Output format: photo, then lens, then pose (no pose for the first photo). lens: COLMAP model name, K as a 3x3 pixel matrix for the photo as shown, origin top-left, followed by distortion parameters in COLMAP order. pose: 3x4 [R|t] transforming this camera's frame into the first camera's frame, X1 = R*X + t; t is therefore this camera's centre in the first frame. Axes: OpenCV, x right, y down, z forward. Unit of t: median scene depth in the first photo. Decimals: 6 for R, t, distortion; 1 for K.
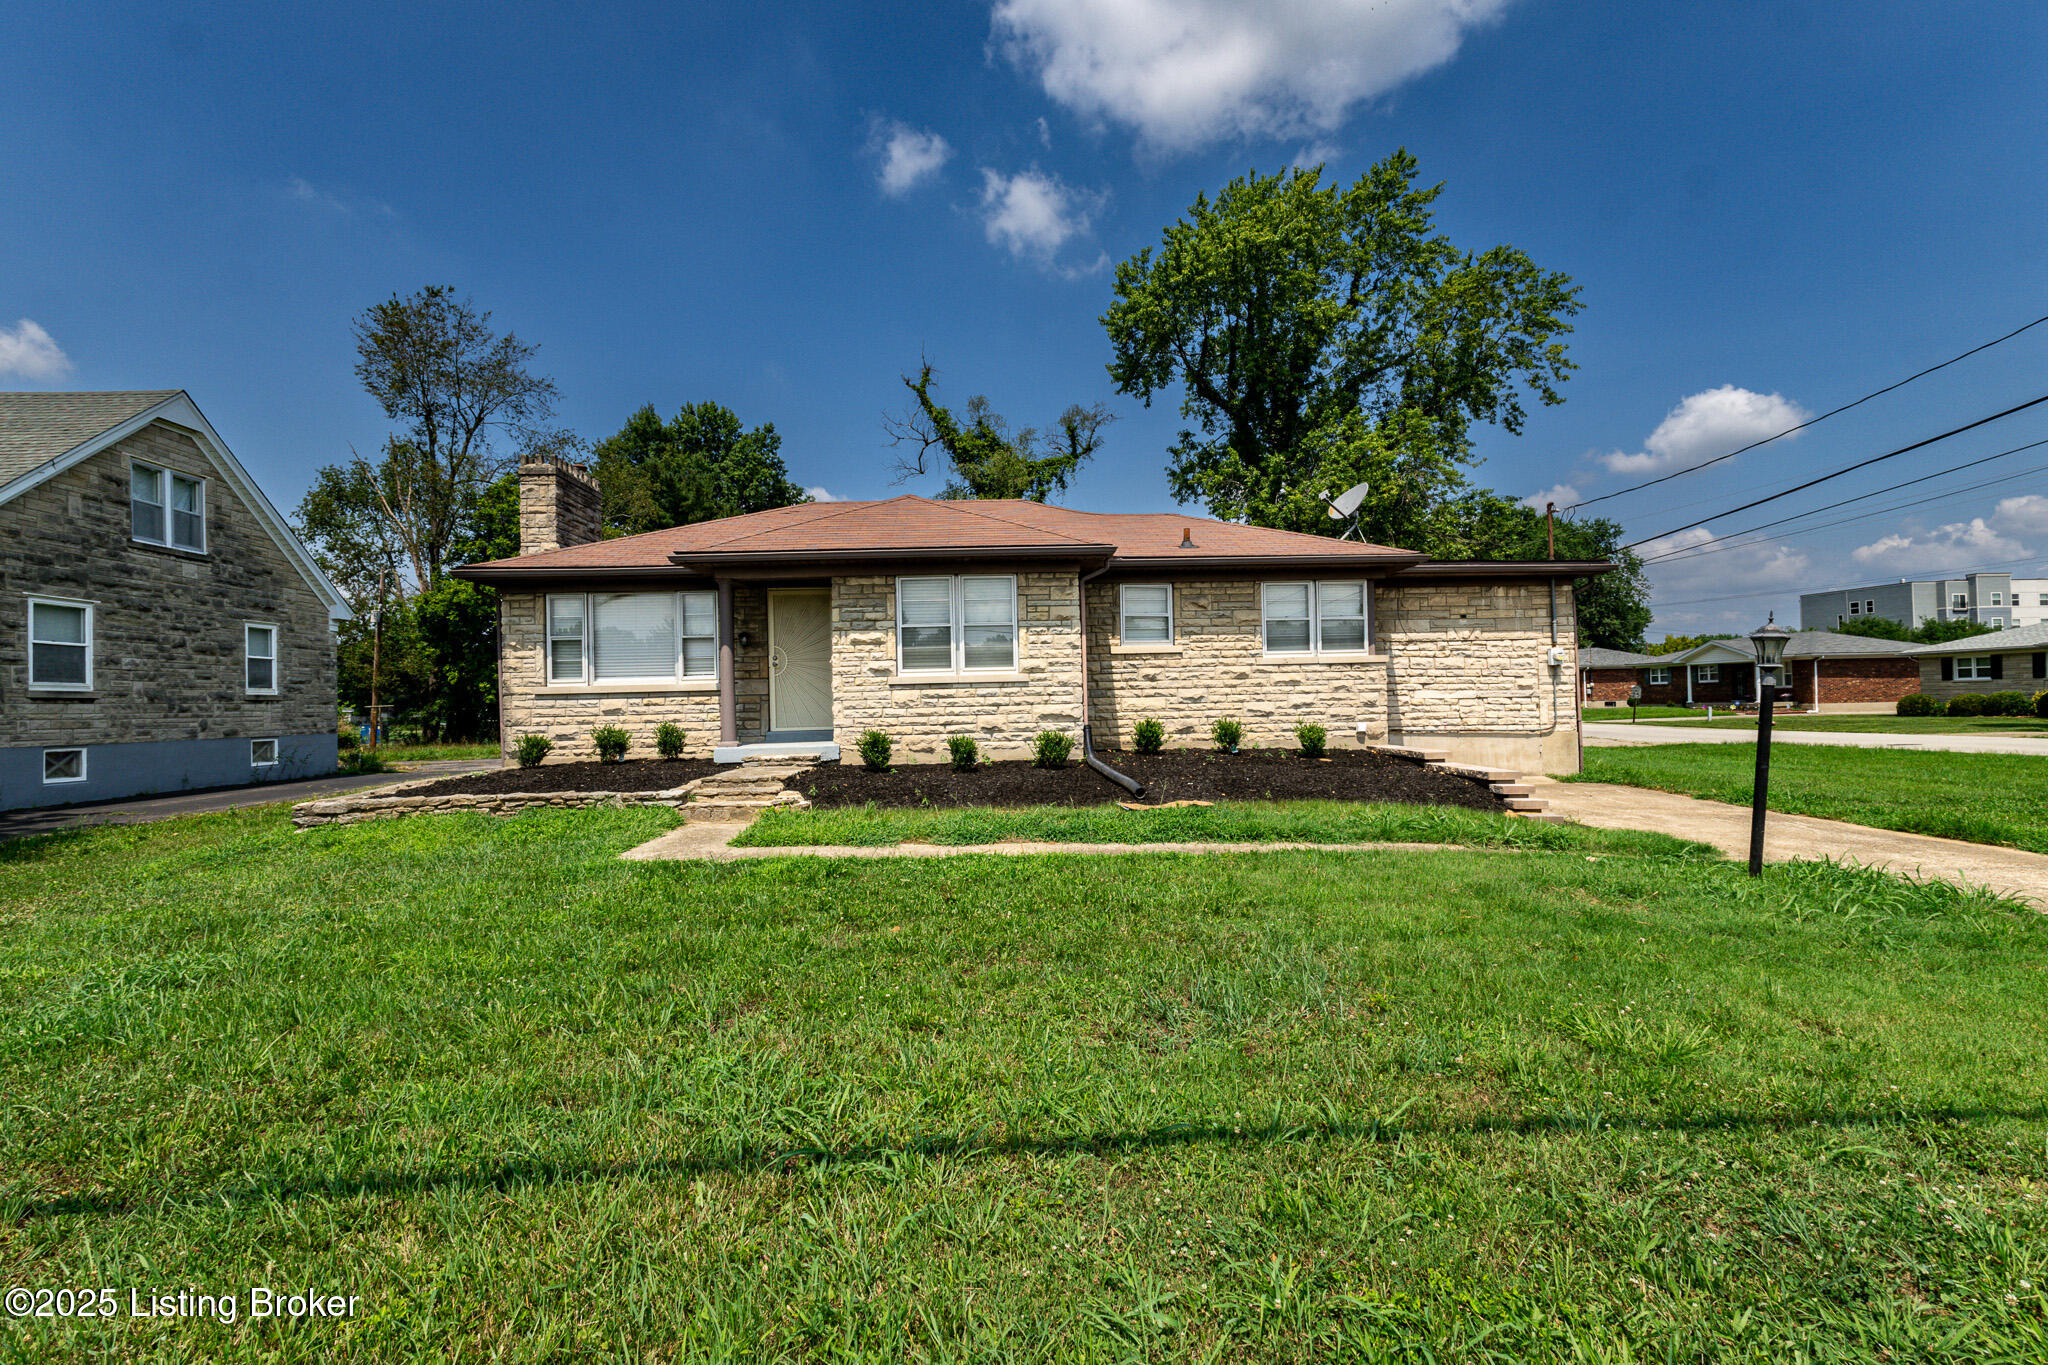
lens RADIAL K [[941.7, 0, 1025.0], [0, 941.7, 701.1], [0, 0, 1]] dist [-0.006006, -0.000654]
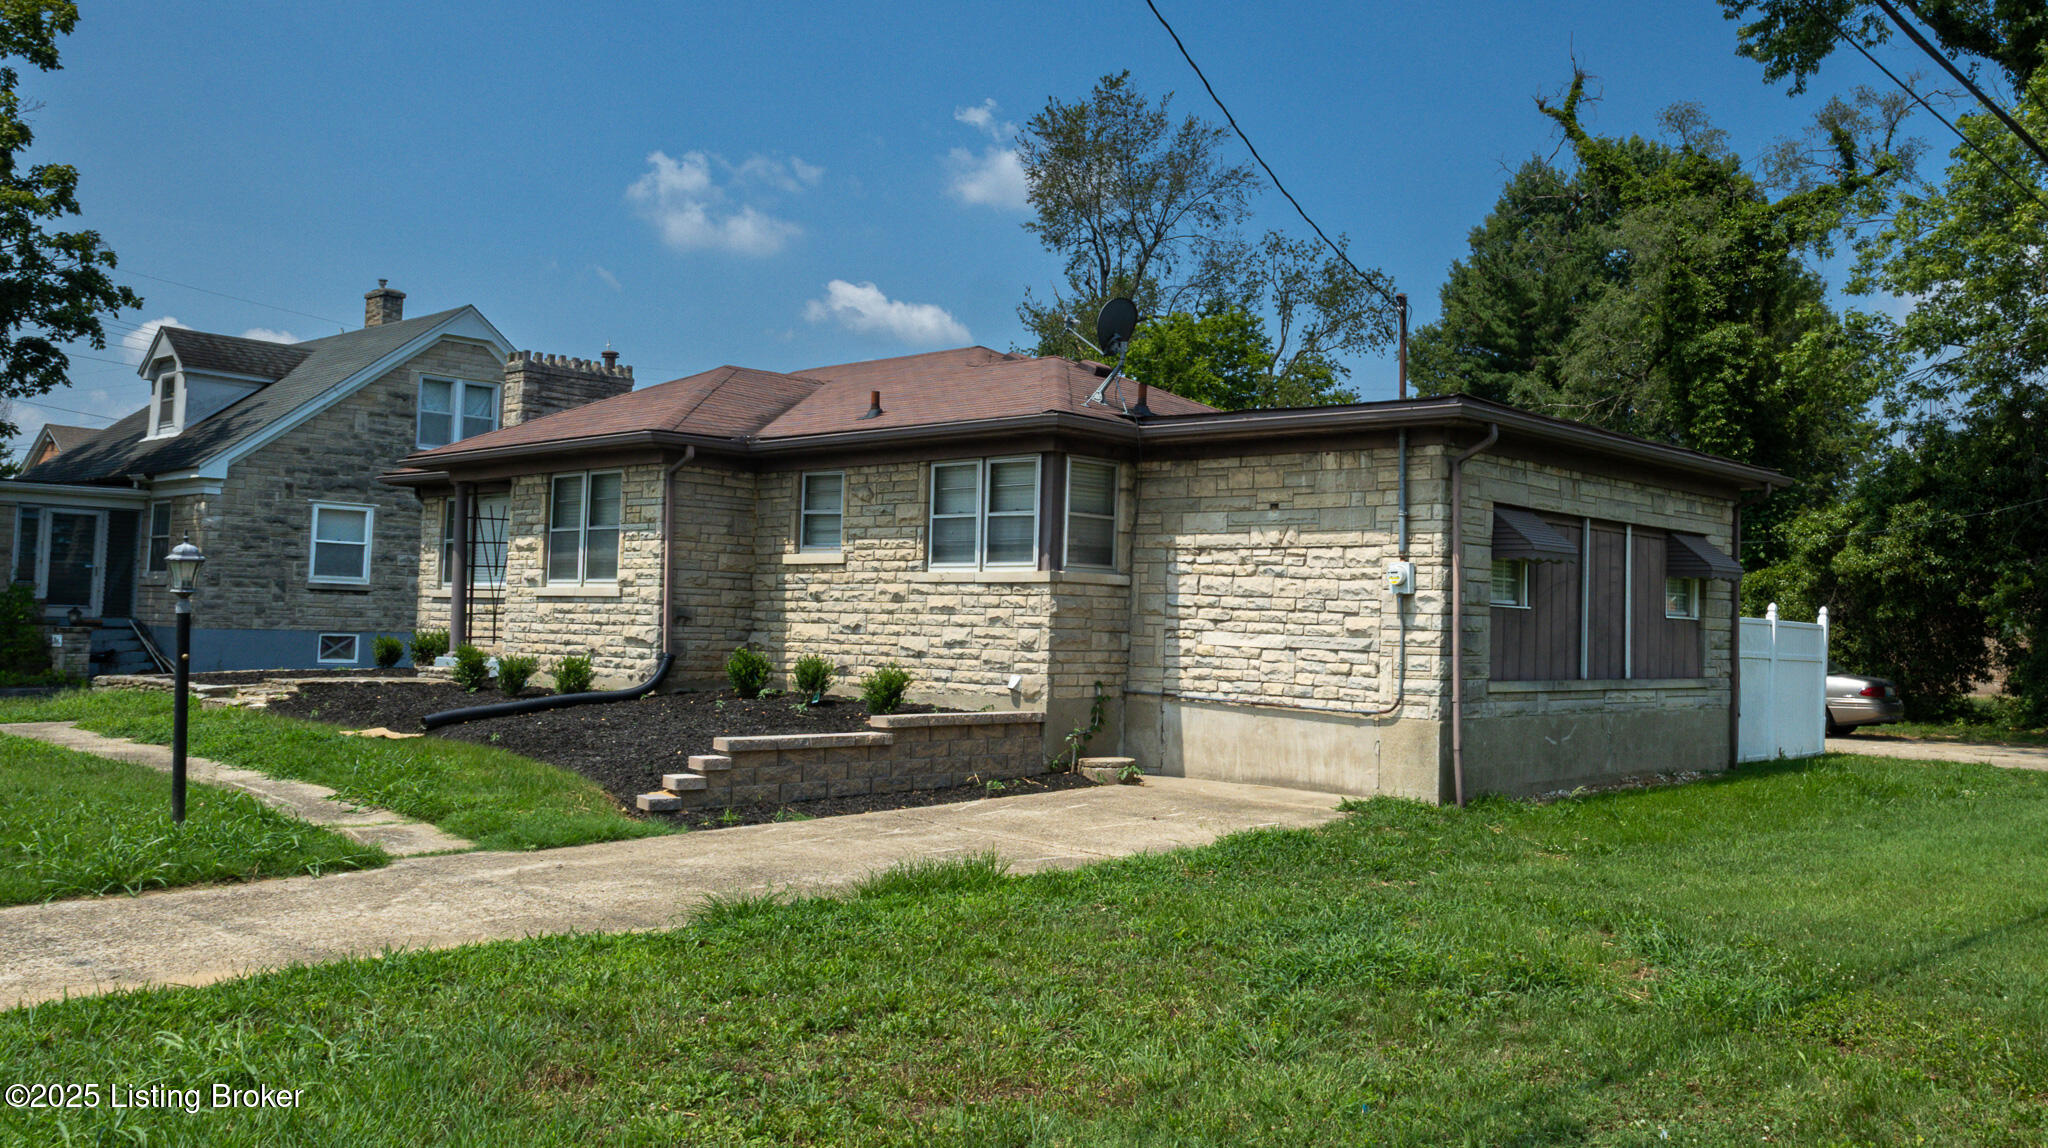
lens RADIAL K [[1528.9, 0, 1025.1], [0, 1528.9, 562.1], [0, 0, 1]] dist [-0.009348, -0.000673]
pose [[0.736614, 0.011630, -0.676214, 0.990377], [-0.038273, 0.998967, -0.024511, -0.026894], [0.675230, 0.043936, 0.736298, 0.208362]]
